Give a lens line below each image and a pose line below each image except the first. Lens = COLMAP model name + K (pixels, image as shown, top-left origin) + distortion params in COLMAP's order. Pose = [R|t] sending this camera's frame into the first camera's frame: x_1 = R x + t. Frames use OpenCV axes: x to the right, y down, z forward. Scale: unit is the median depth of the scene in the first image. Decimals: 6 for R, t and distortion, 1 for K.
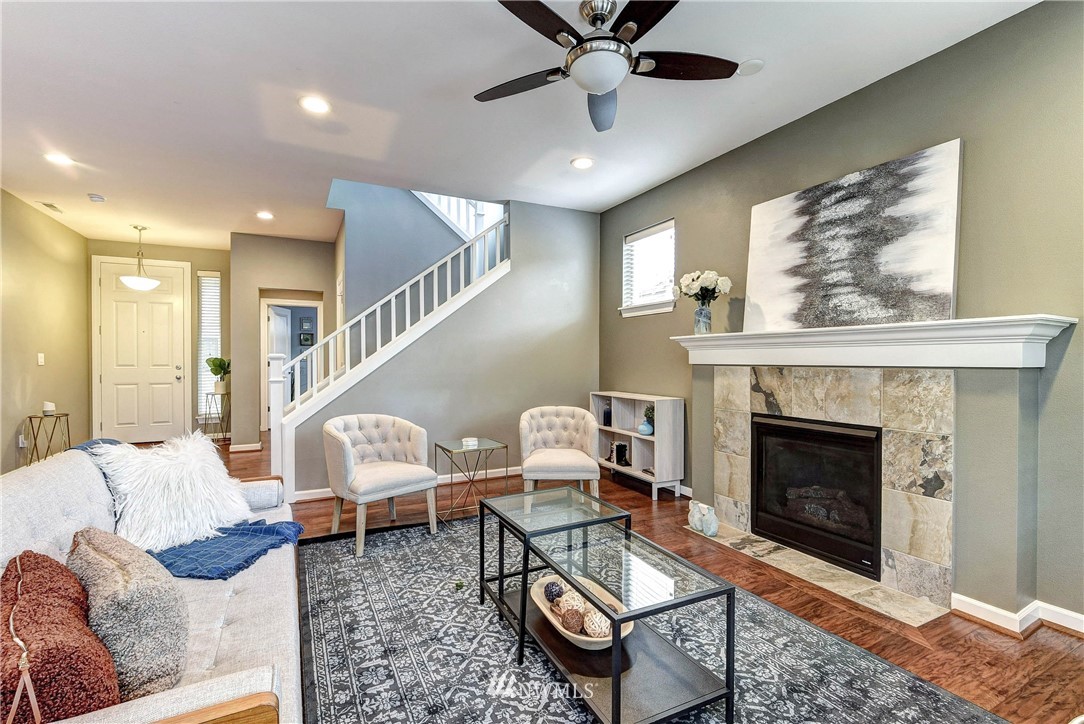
lens RADIAL K [[477.9, 0, 544.8], [0, 477.9, 360.8], [0, 0, 1]] dist [0.004408, -0.001335]
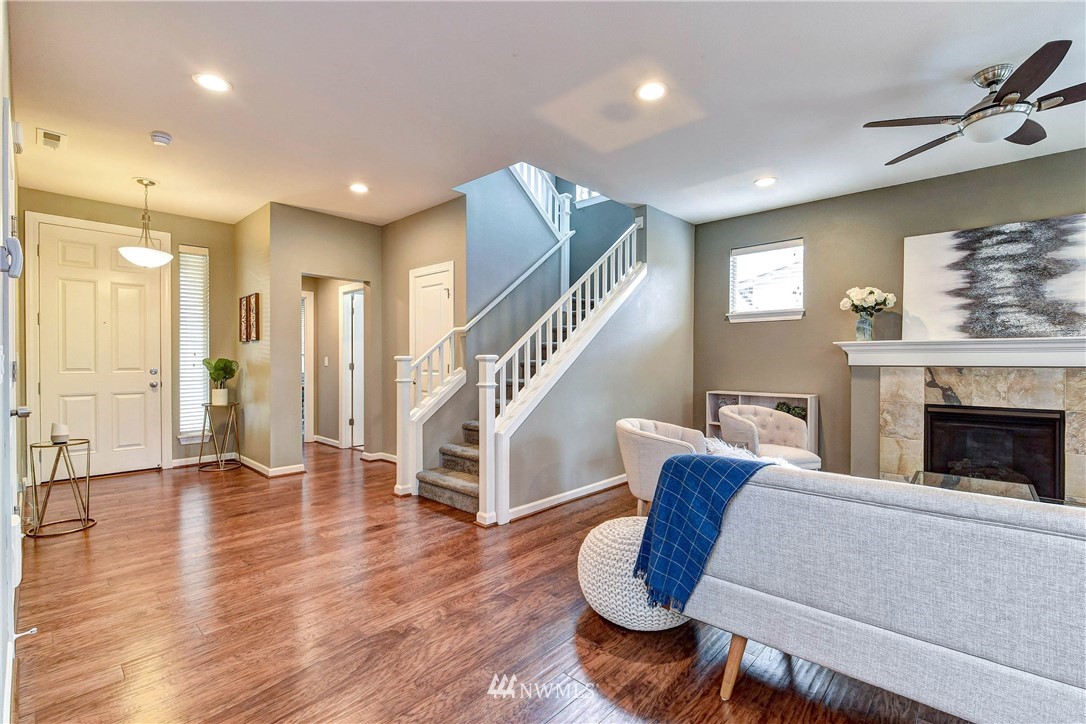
lens RADIAL K [[481.2, 0, 543.2], [0, 481.2, 364.2], [0, 0, 1]] dist [-0.003174, 0.000210]
pose [[0.938191, -0.002044, 0.346112, -0.989247], [0.000201, 0.999986, 0.005362, -0.003056], [-0.346117, -0.004961, 0.938178, 0.178533]]
